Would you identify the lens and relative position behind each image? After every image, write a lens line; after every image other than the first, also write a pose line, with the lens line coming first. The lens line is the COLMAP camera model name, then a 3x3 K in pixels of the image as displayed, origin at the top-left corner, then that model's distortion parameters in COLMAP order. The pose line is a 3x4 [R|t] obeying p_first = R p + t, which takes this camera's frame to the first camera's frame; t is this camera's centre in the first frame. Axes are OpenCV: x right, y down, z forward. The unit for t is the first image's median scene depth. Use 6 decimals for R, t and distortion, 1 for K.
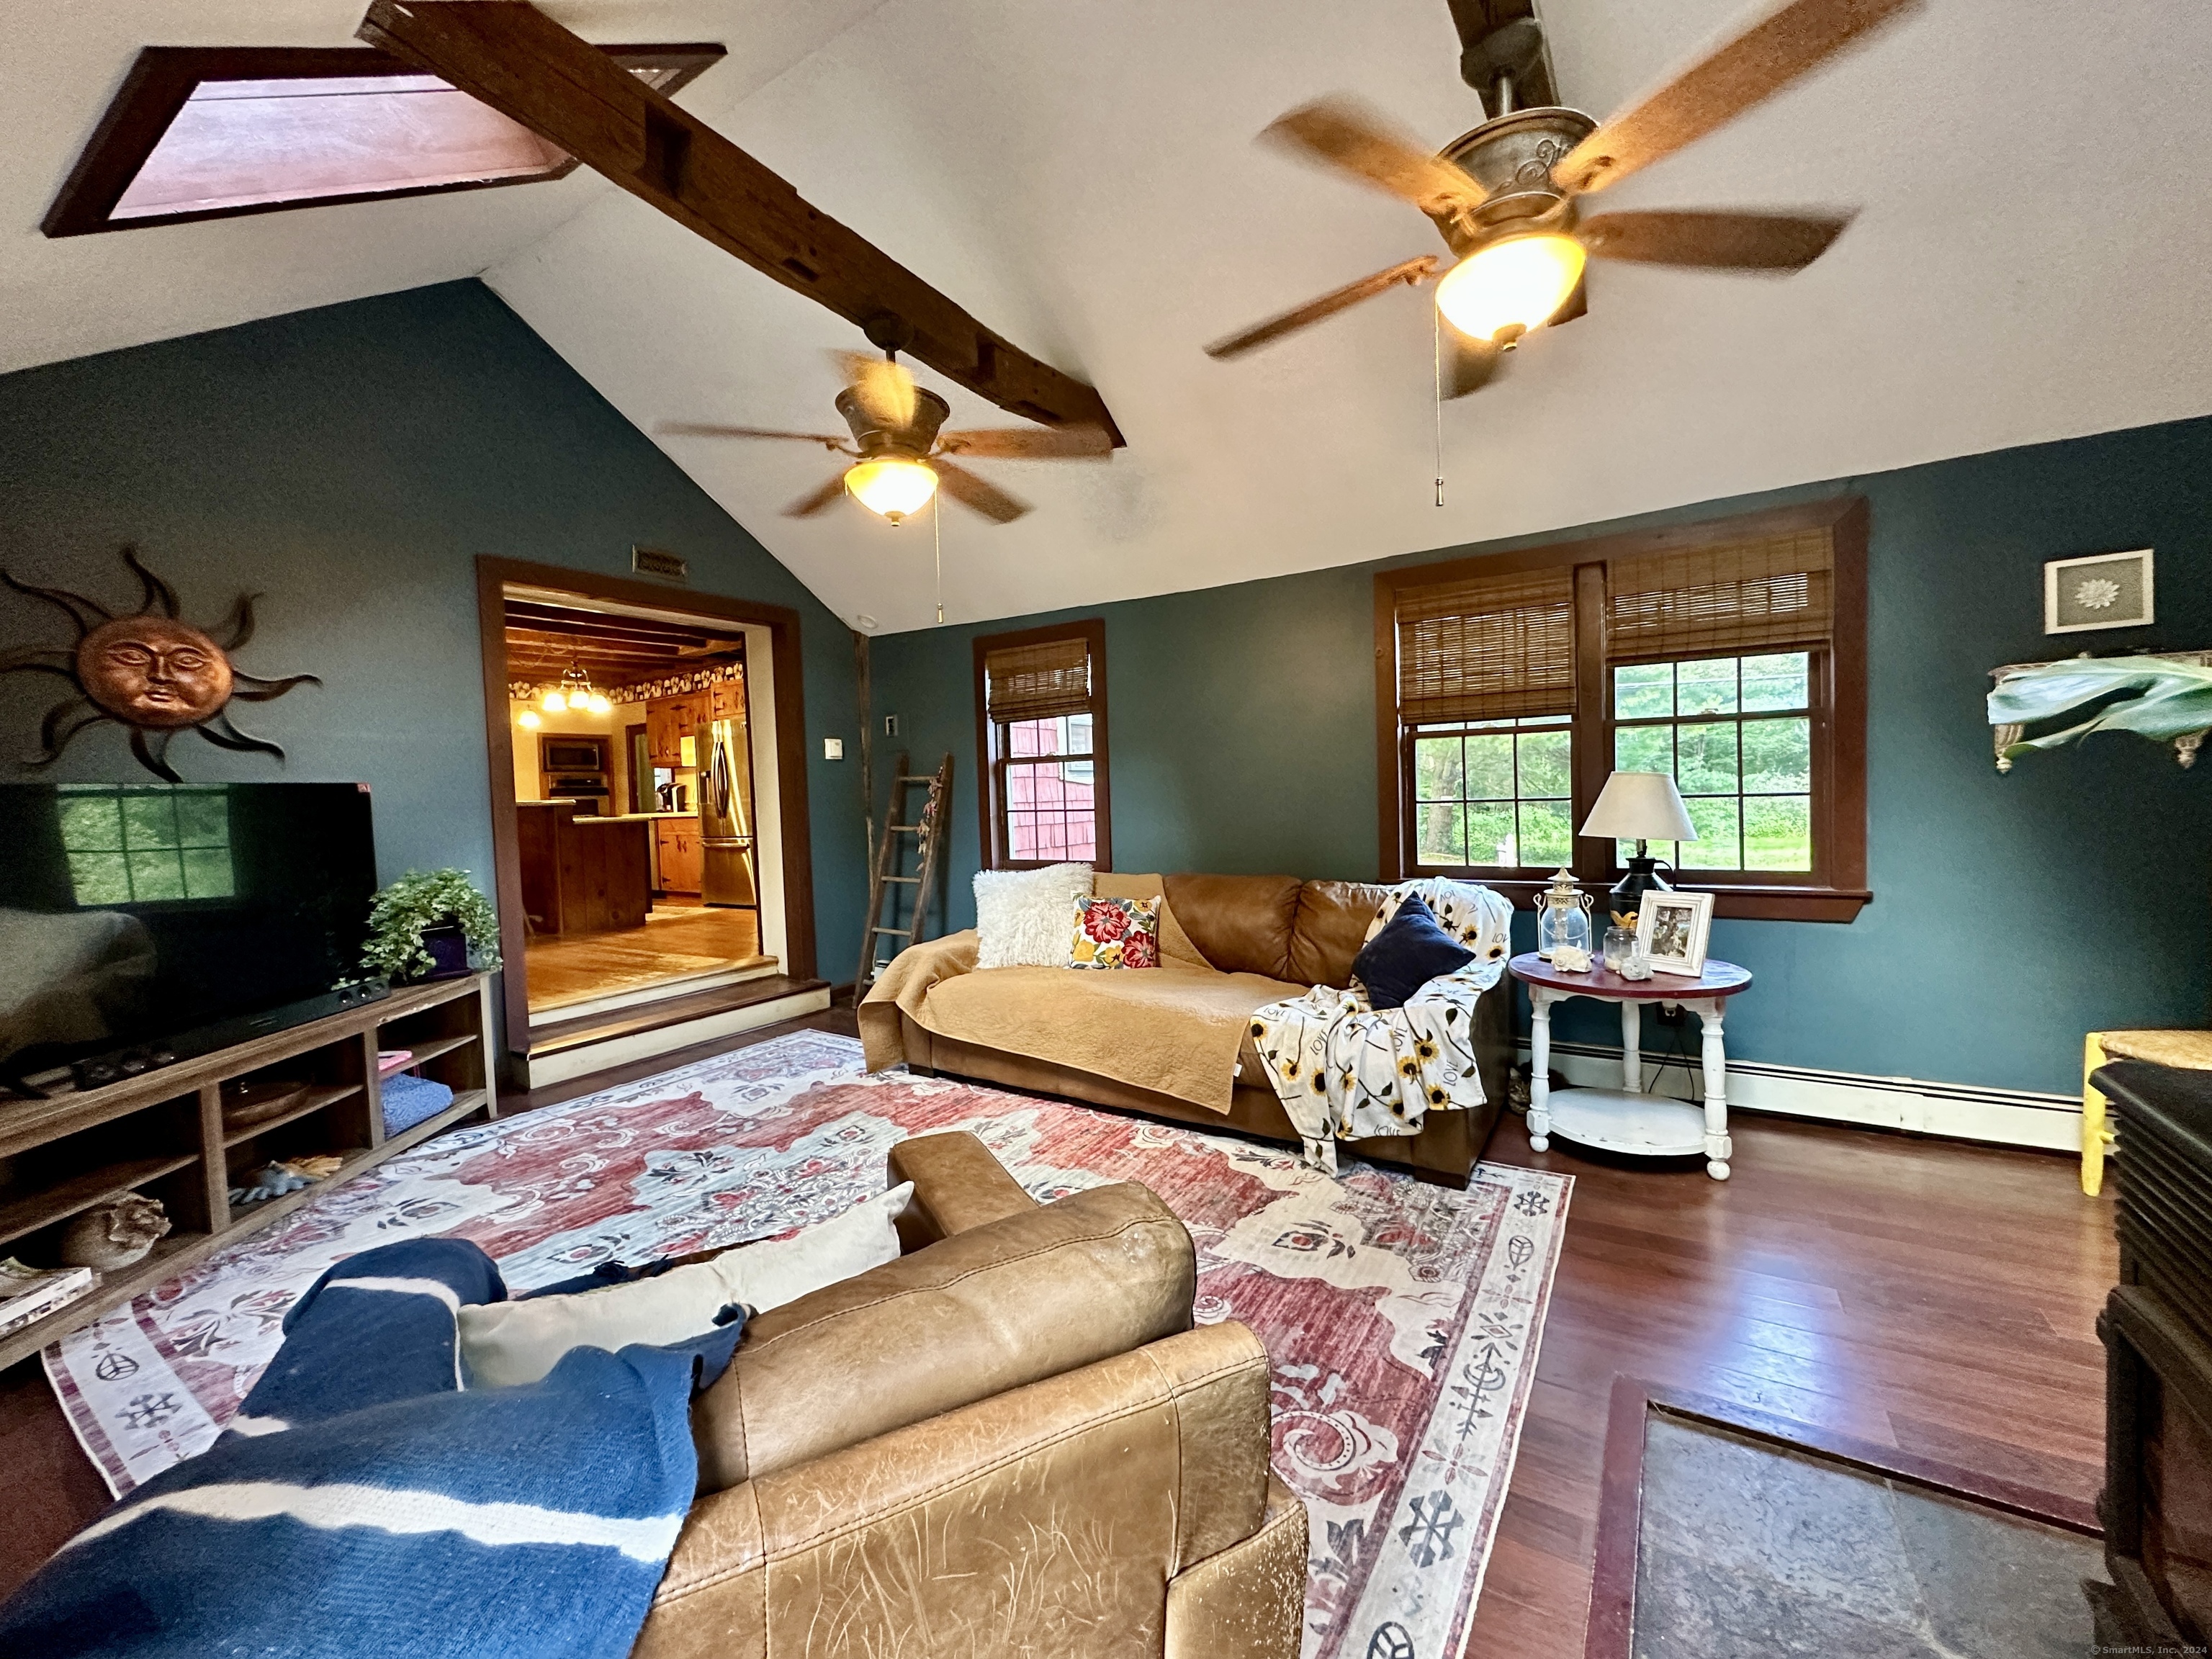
lens RADIAL K [[887.9, 0, 1107.7], [0, 887.9, 832.2], [0, 0, 1]] dist [-0.004076, 0.001009]
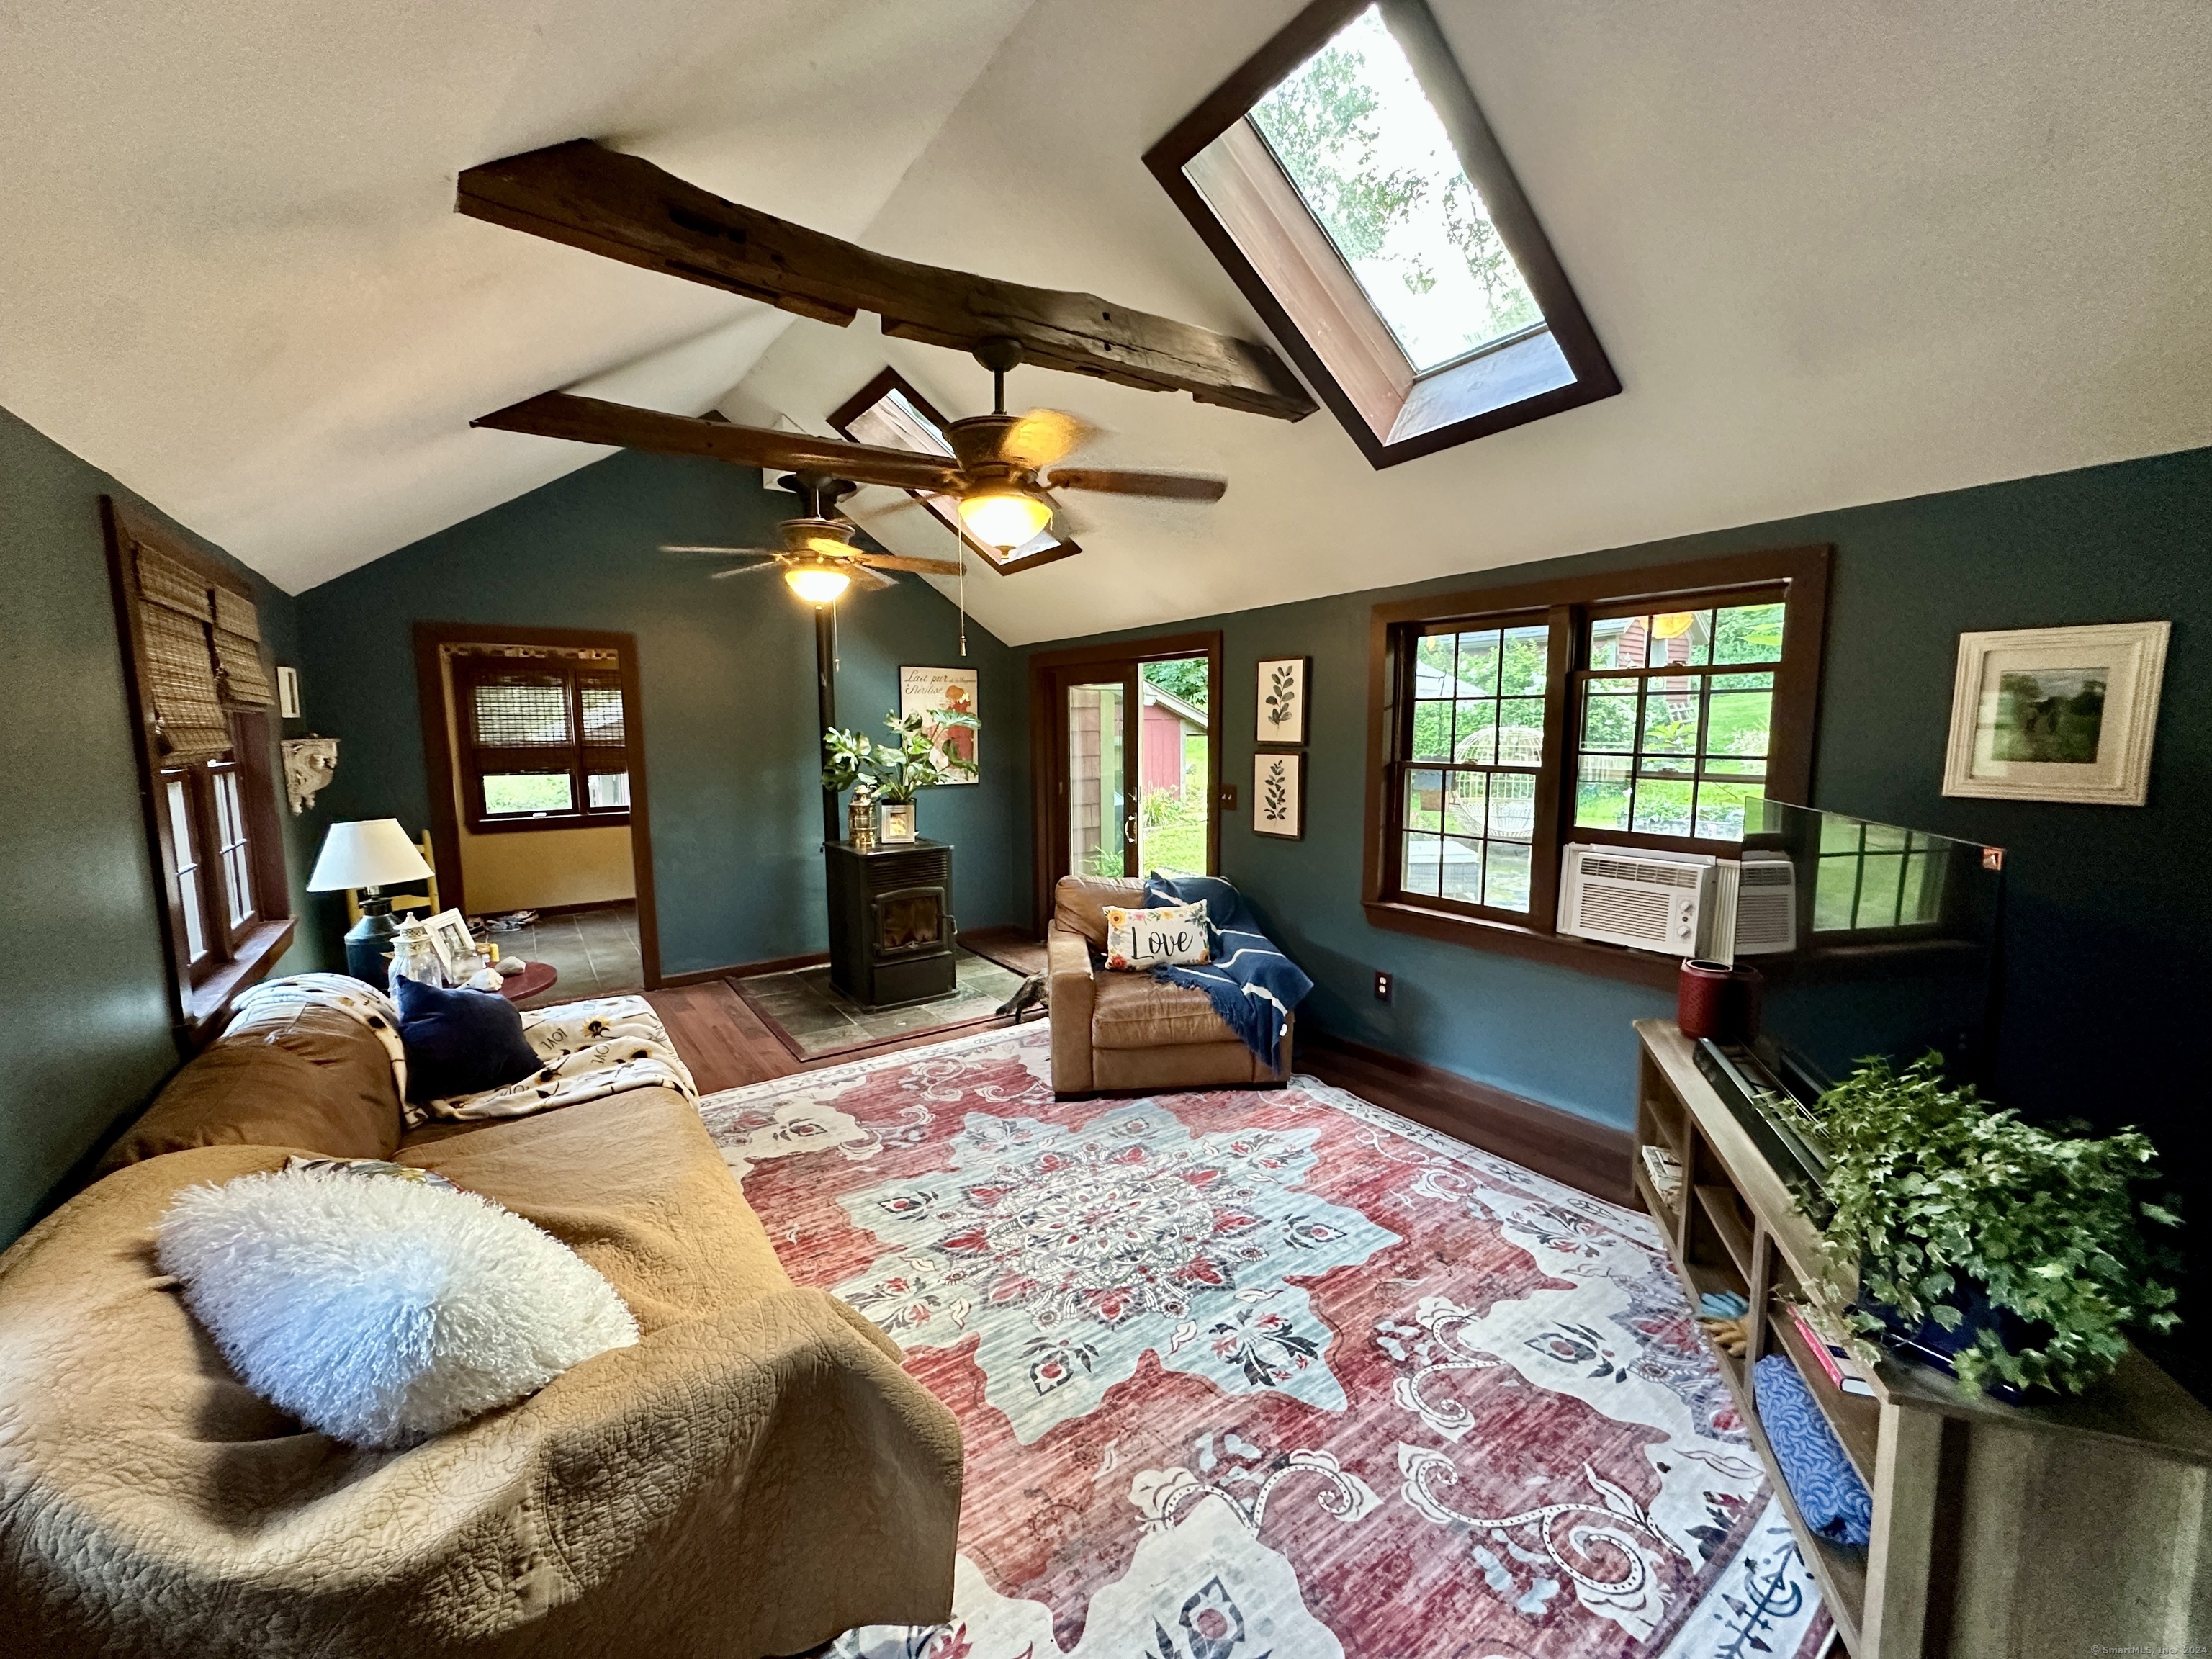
lens RADIAL K [[887.9, 0, 1104.7], [0, 887.9, 833.4], [0, 0, 1]] dist [-0.004076, 0.001009]
pose [[-0.922315, -0.005432, 0.386400, -0.587623], [0.058546, 0.986395, 0.153613, -0.155485], [-0.381978, 0.164302, -0.909449, 1.544124]]
